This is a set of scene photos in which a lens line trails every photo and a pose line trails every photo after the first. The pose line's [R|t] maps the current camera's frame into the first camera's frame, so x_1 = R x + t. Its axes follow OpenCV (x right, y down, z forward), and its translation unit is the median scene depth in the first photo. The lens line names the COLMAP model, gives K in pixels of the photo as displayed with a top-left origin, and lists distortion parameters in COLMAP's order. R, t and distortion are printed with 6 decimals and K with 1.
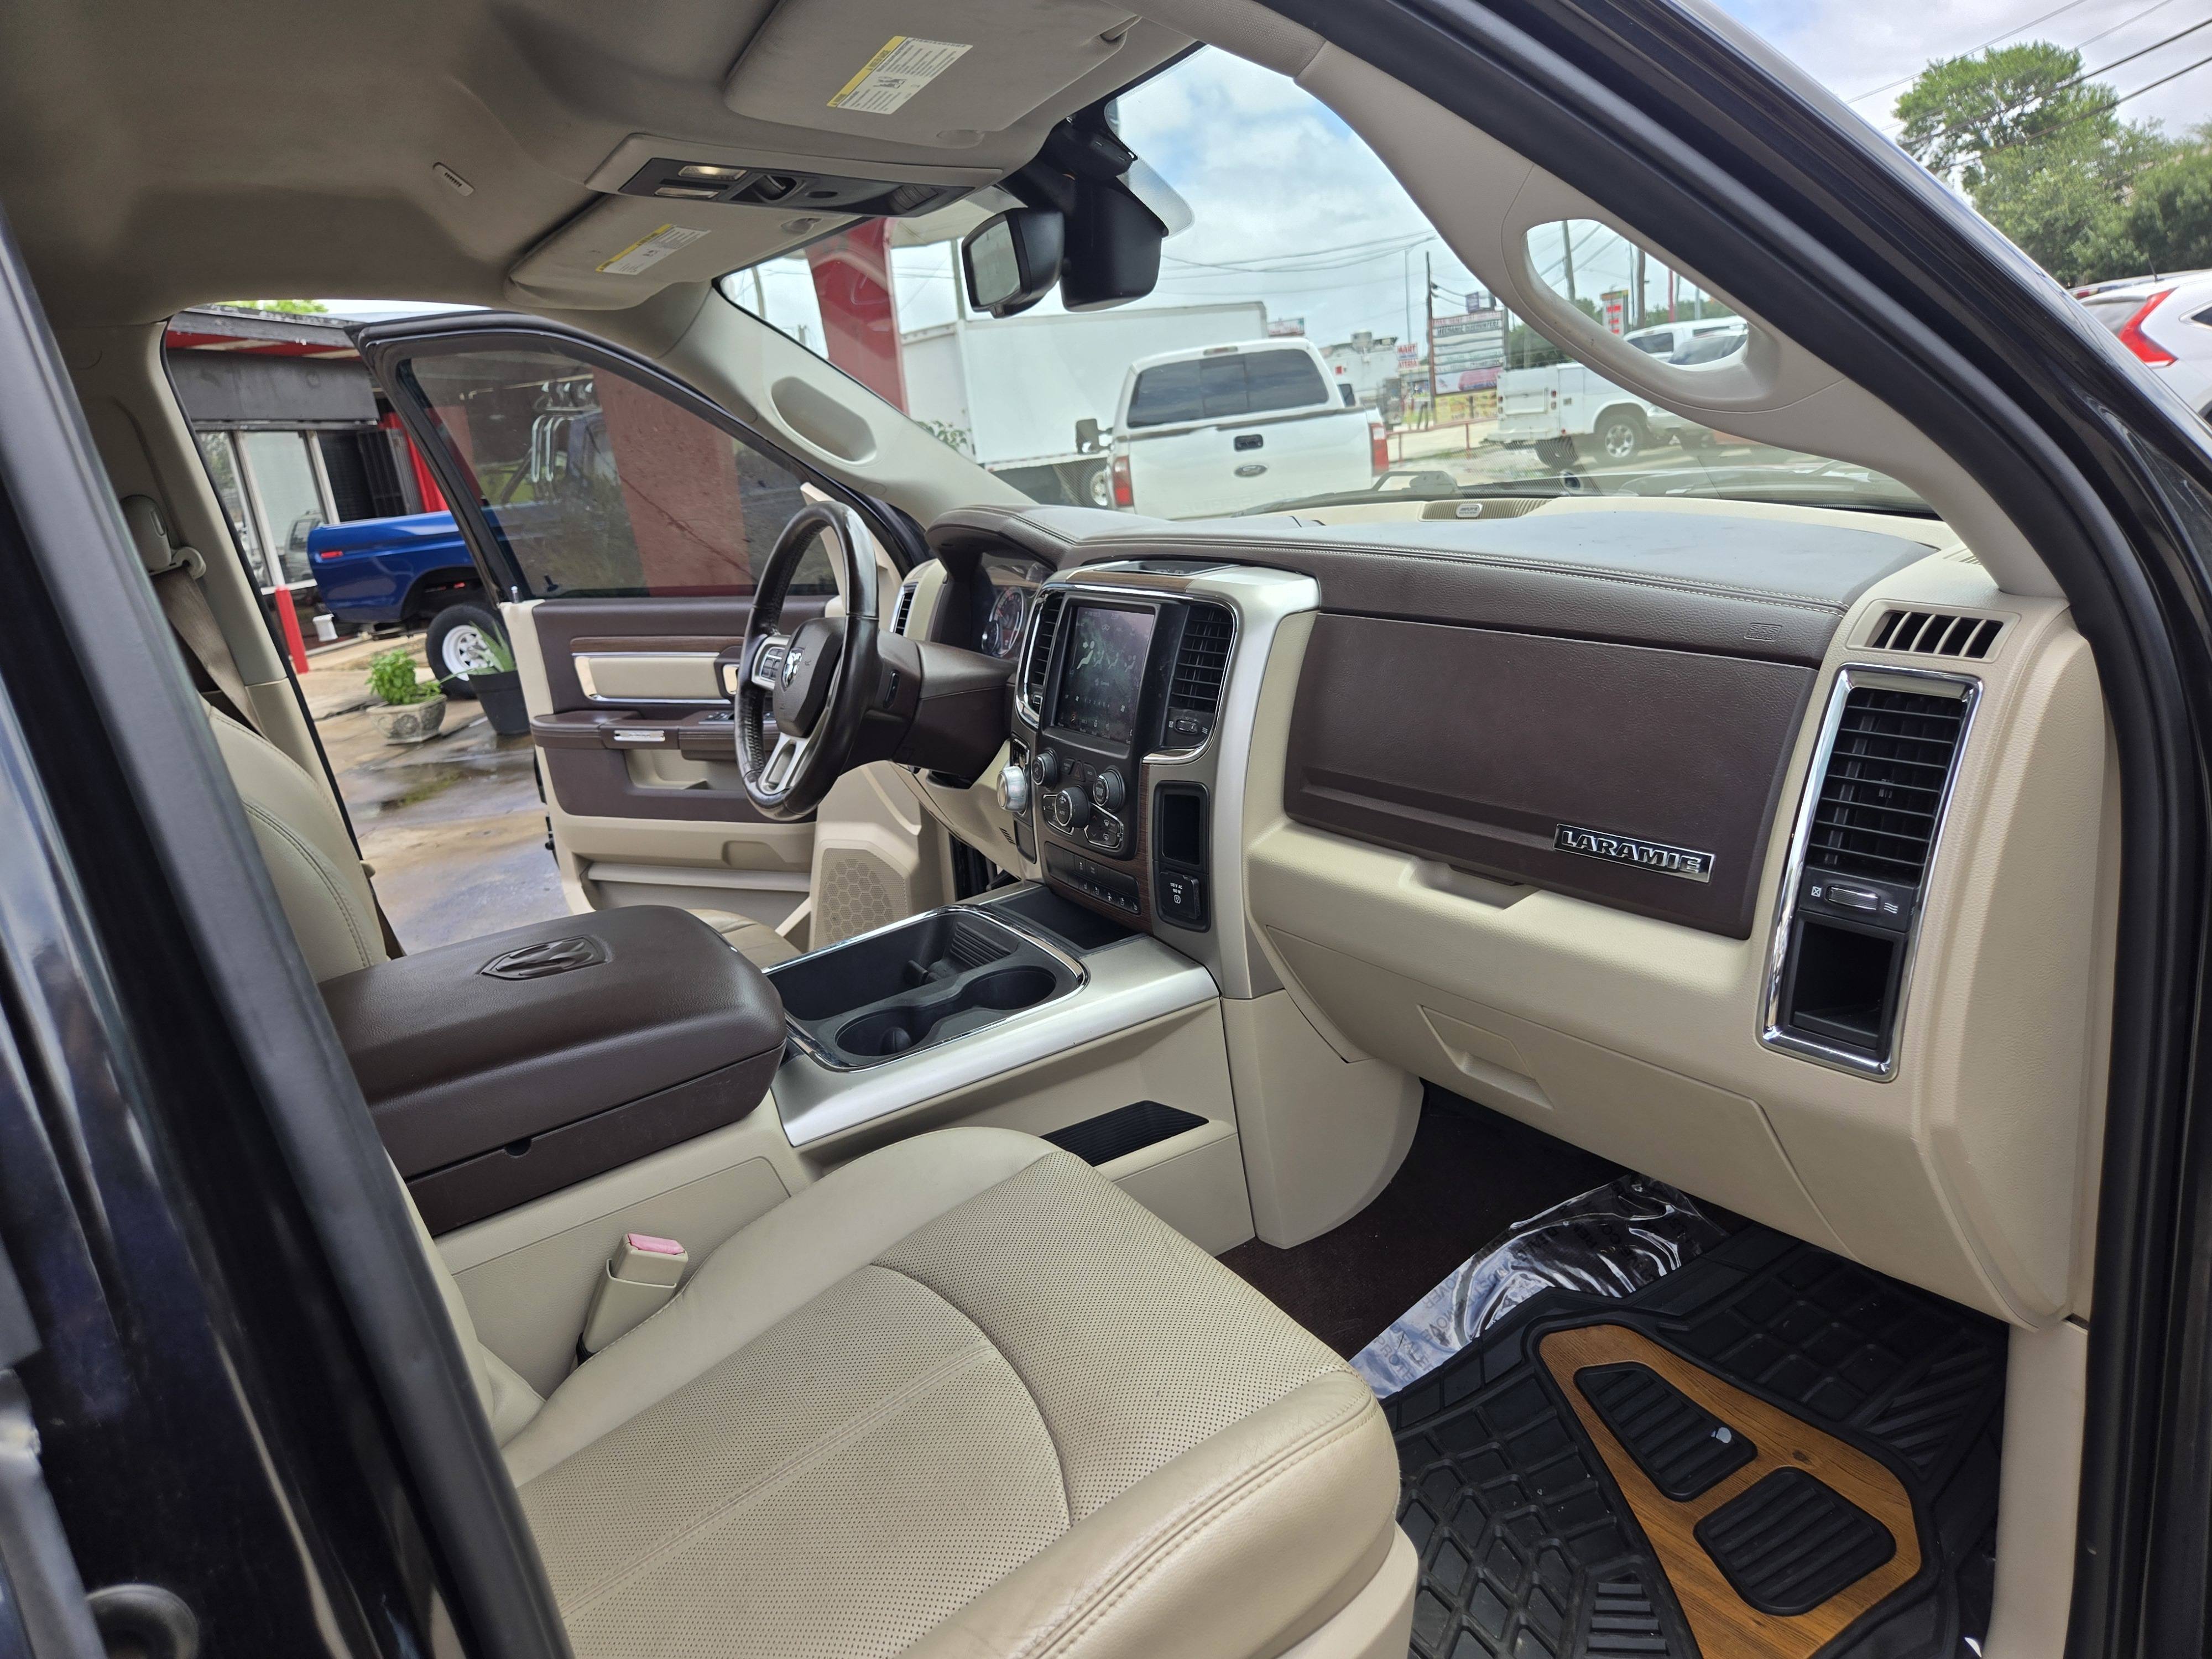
lens RADIAL K [[1522.8, 0, 1082.4], [0, 1522.8, 847.7], [0, 0, 1]] dist [0.030028, -0.030776]
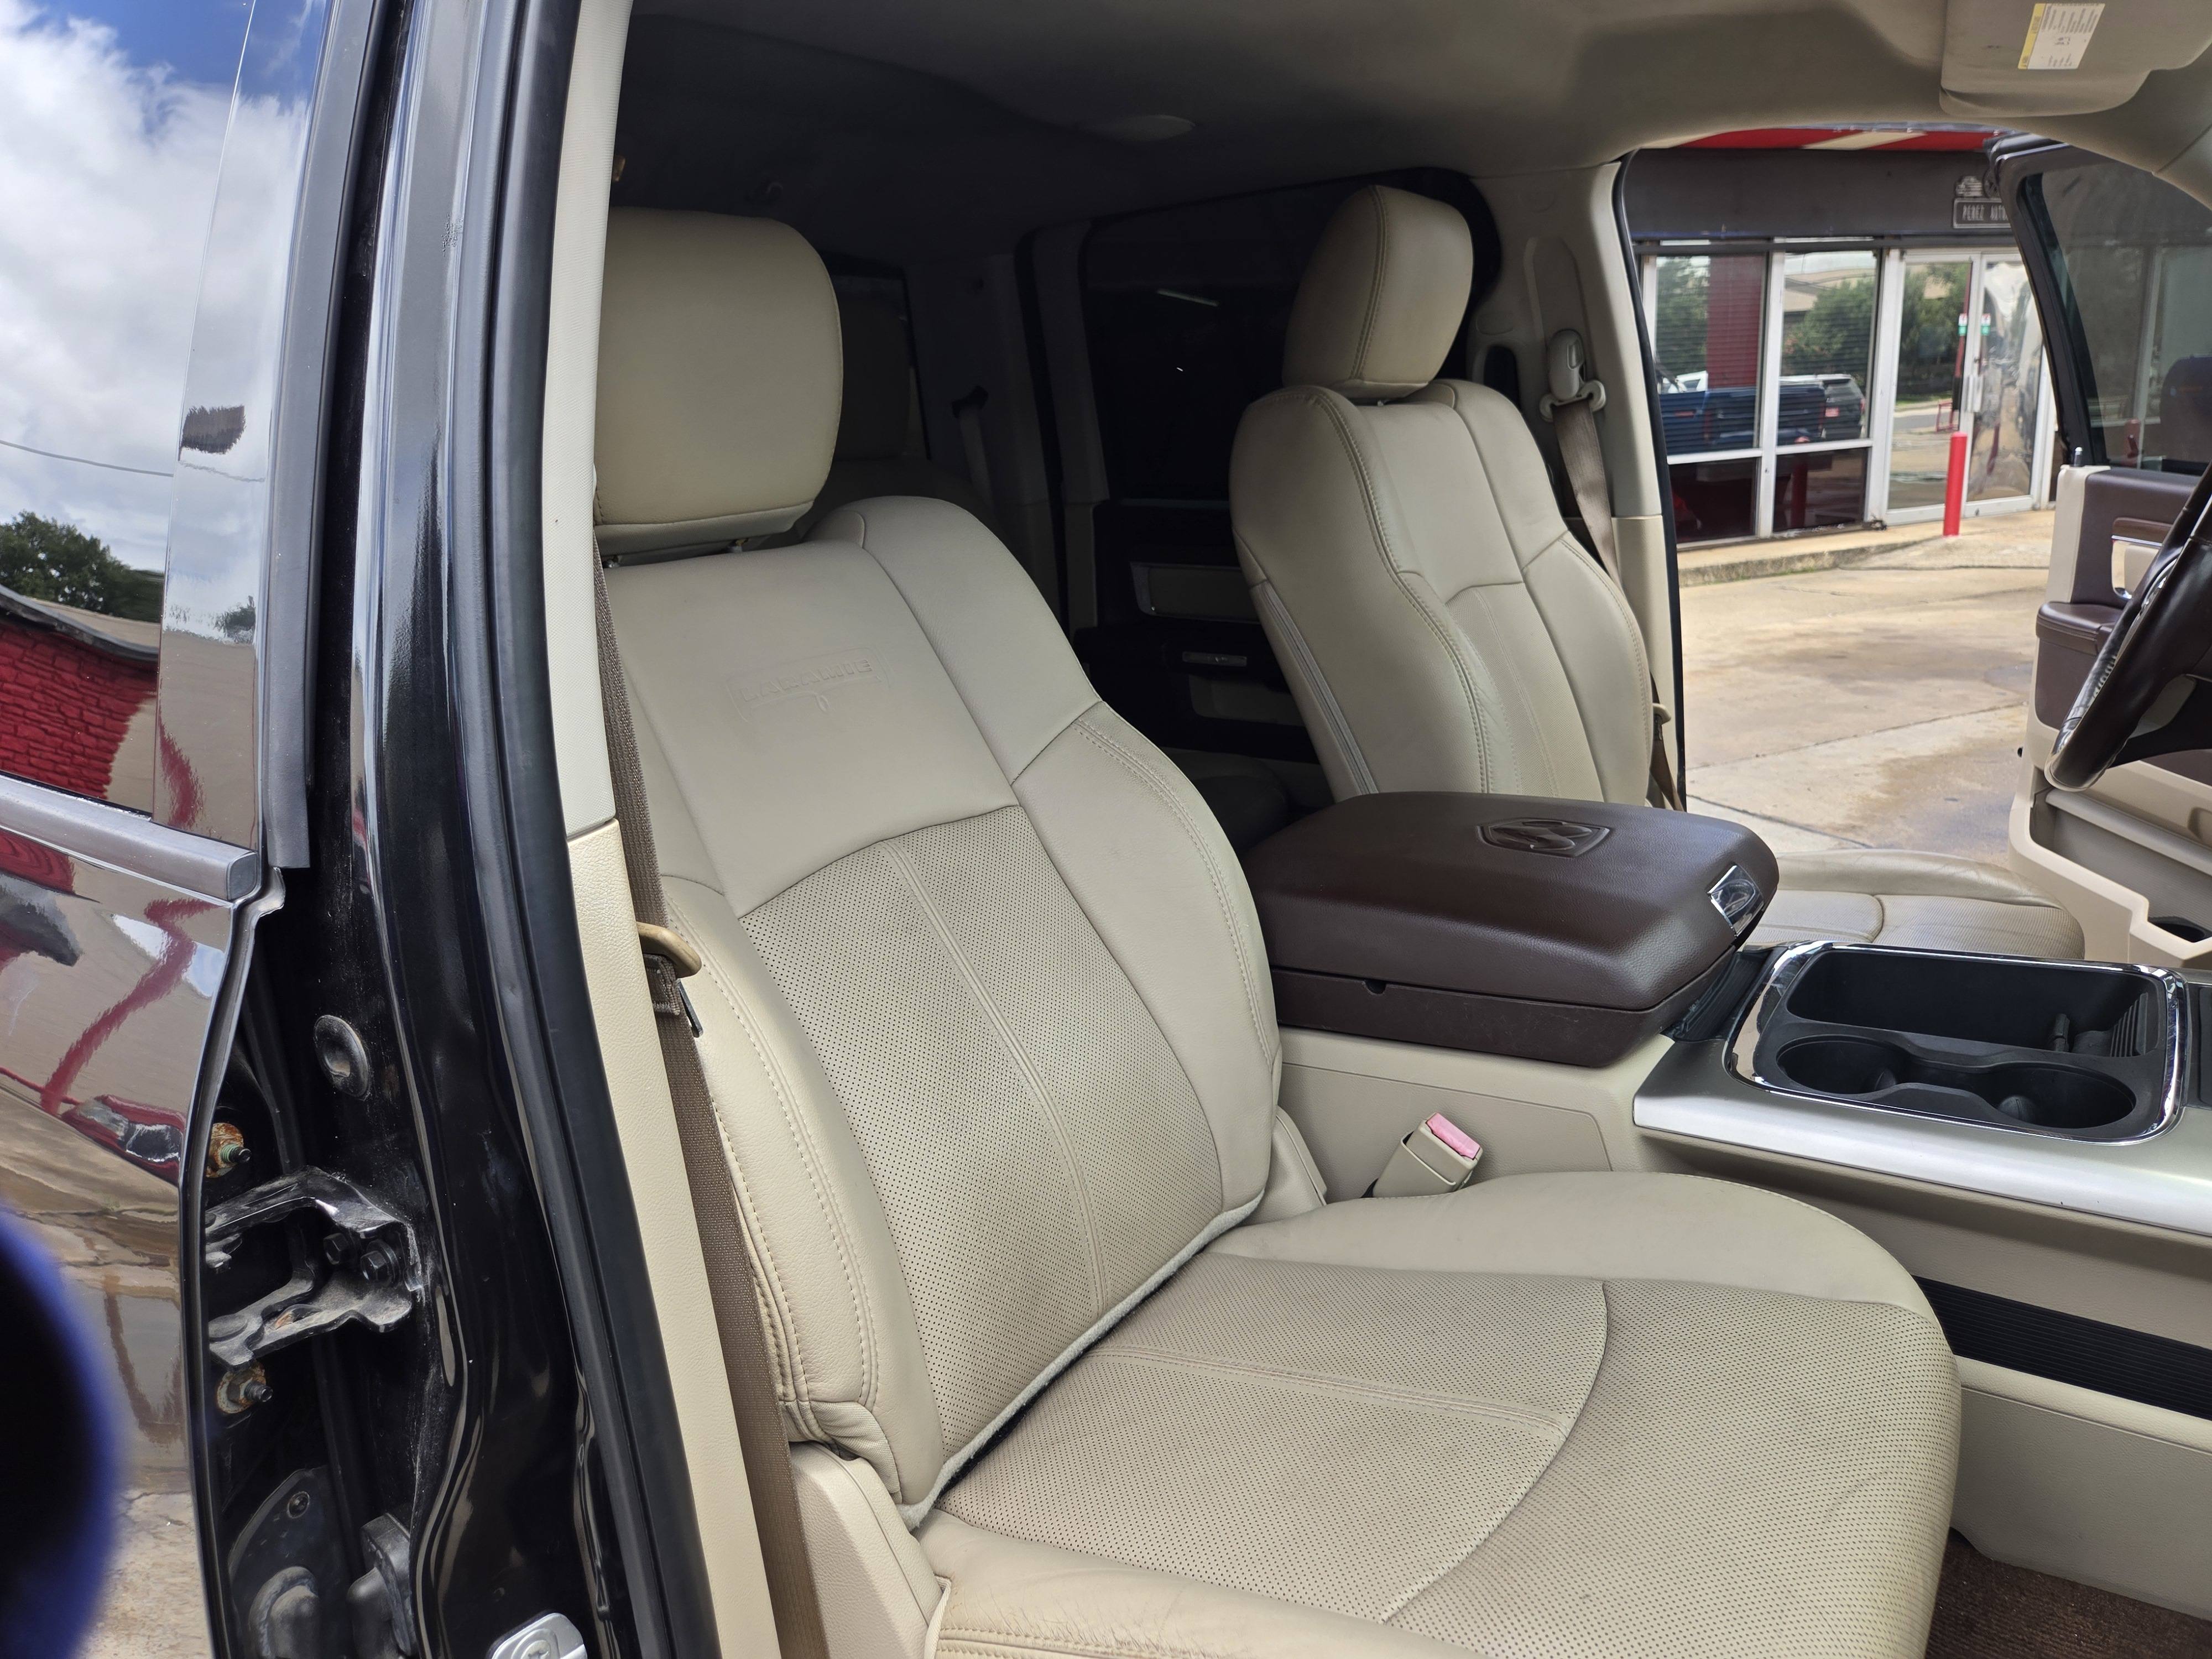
lens RADIAL K [[1522.8, 0, 1115.1], [0, 1522.8, 831.5], [0, 0, 1]] dist [0.030028, -0.030776]
pose [[0.430457, 0.321130, -0.843554, 0.276920], [-0.229481, 0.942797, 0.241809, -0.080277], [0.872952, 0.089491, 0.479527, 0.222456]]
